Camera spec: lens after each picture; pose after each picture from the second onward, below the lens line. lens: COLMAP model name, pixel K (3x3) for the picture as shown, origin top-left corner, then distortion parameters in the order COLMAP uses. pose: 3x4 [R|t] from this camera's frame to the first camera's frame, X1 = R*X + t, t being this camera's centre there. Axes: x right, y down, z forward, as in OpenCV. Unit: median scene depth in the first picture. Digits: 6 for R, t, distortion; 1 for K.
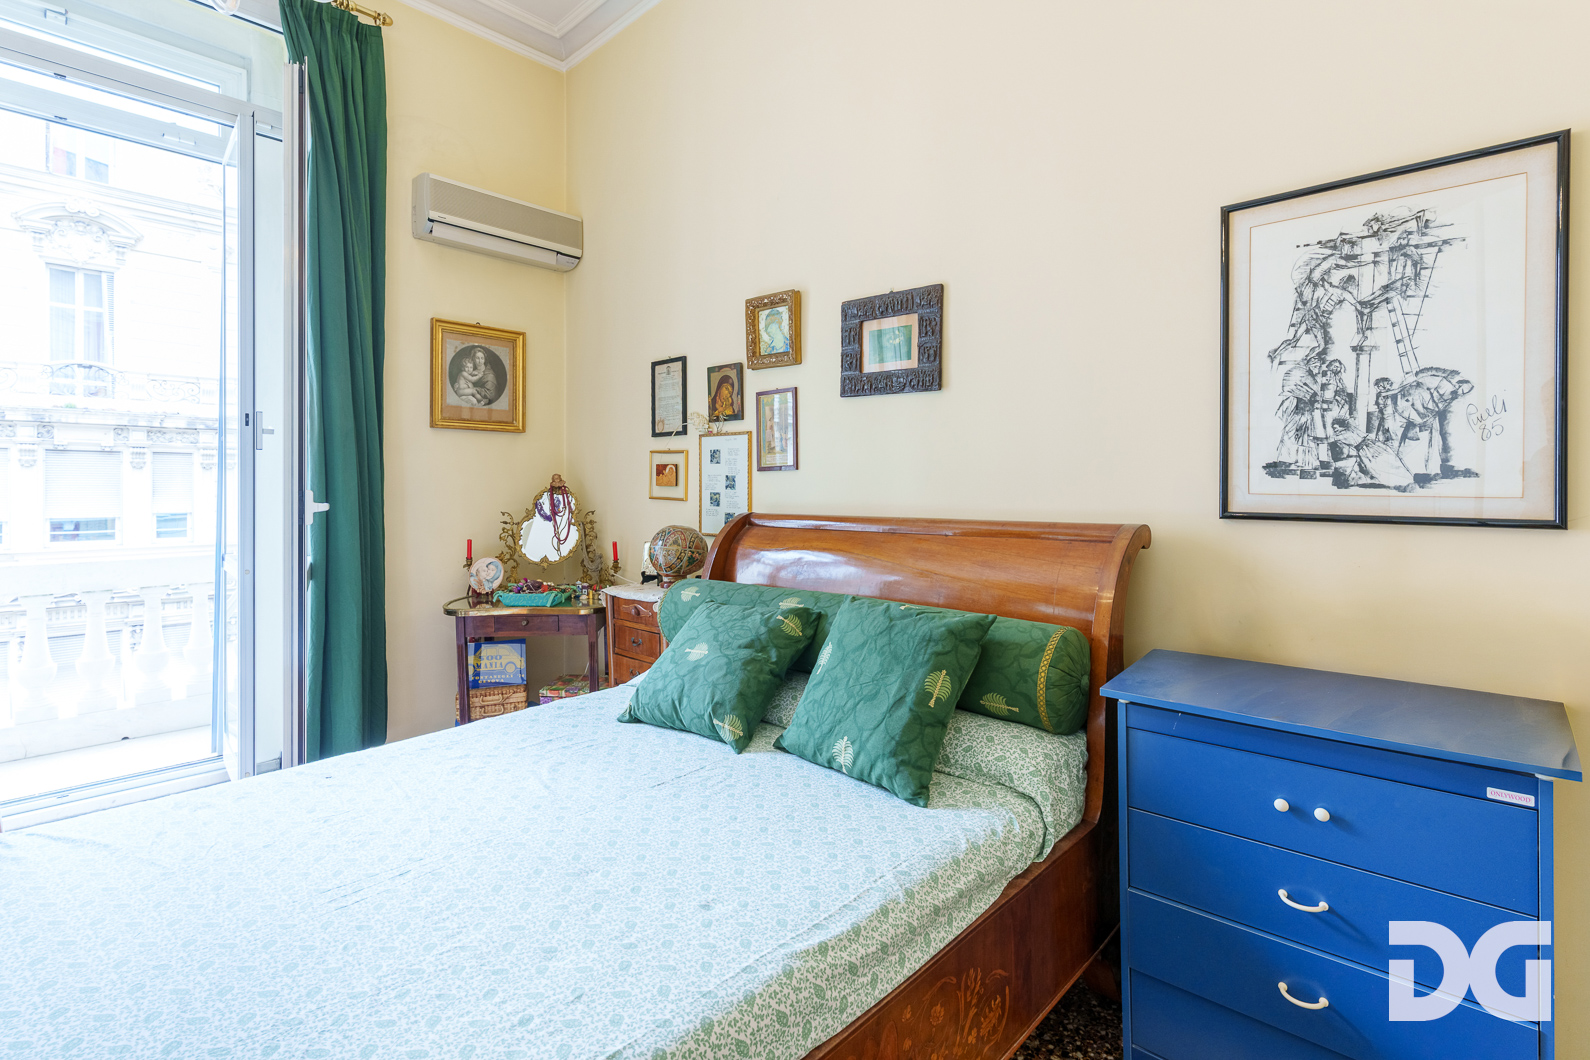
lens RADIAL K [[796.7, 0, 795.1], [0, 796.7, 483.7], [0, 0, 1]] dist [-0.000592, 0.000128]
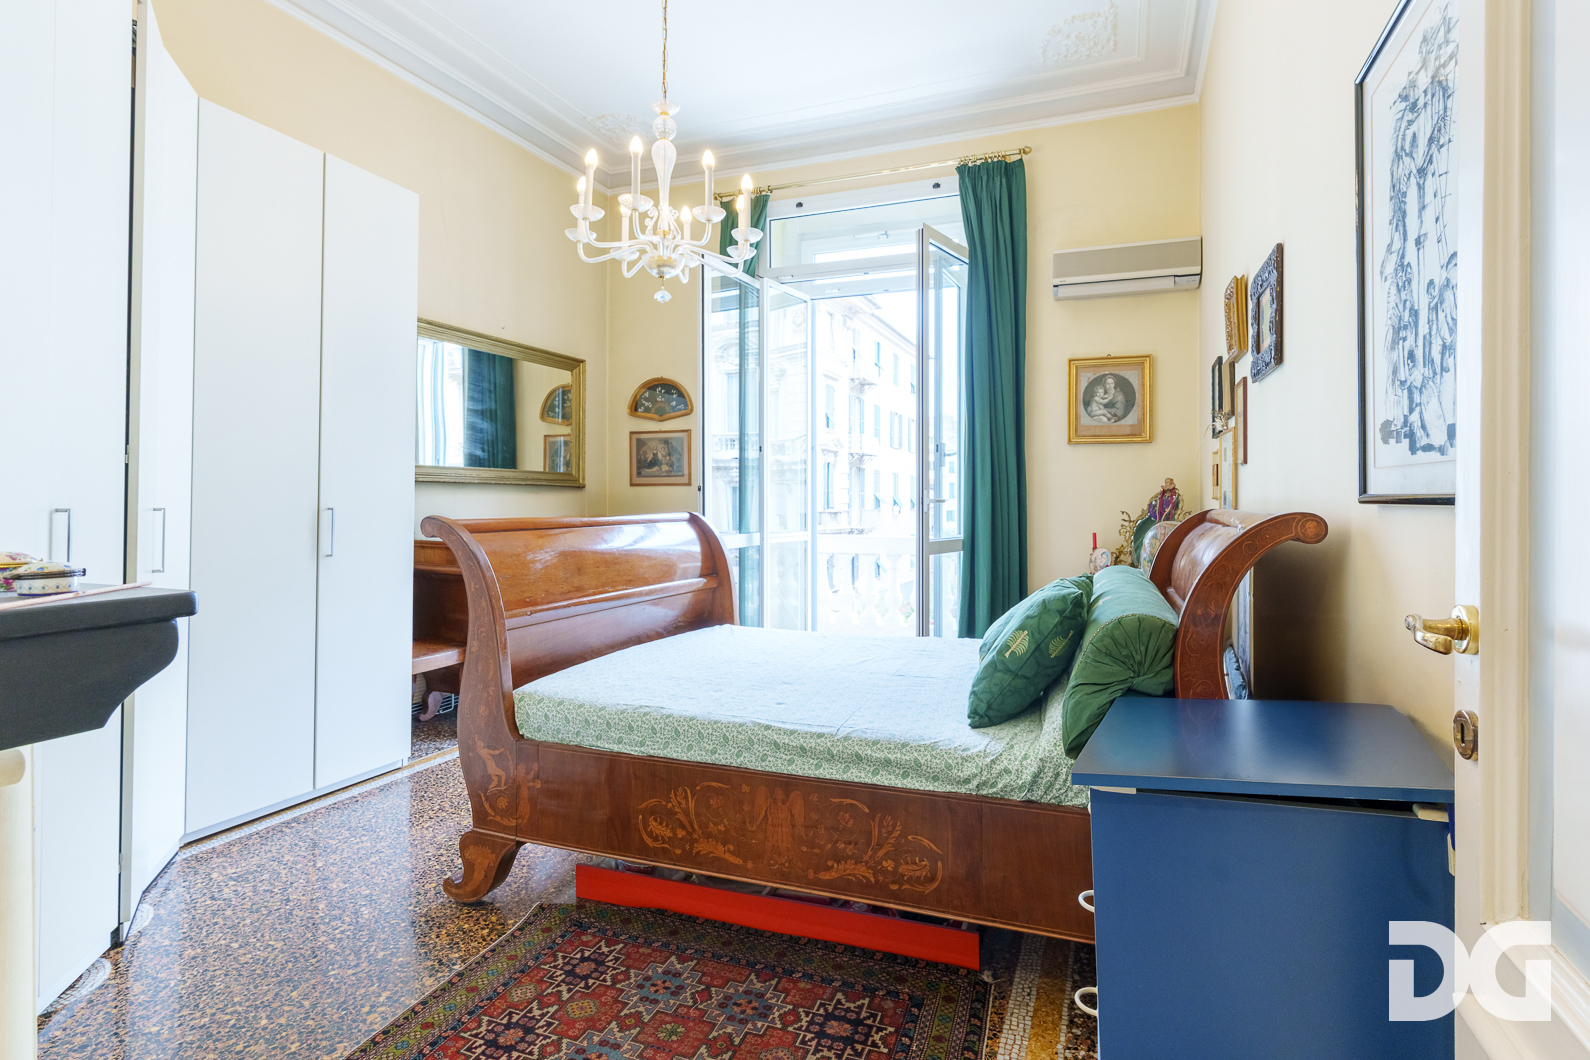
lens RADIAL K [[787.3, 0, 800.8], [0, 787.3, 502.6], [0, 0, 1]] dist [-0.000632, -0.000237]
pose [[0.349630, 0.002159, -0.936885, 0.584712], [-0.004249, 0.999991, 0.000718, 0.024991], [0.936878, 0.003729, 0.349636, 0.150577]]
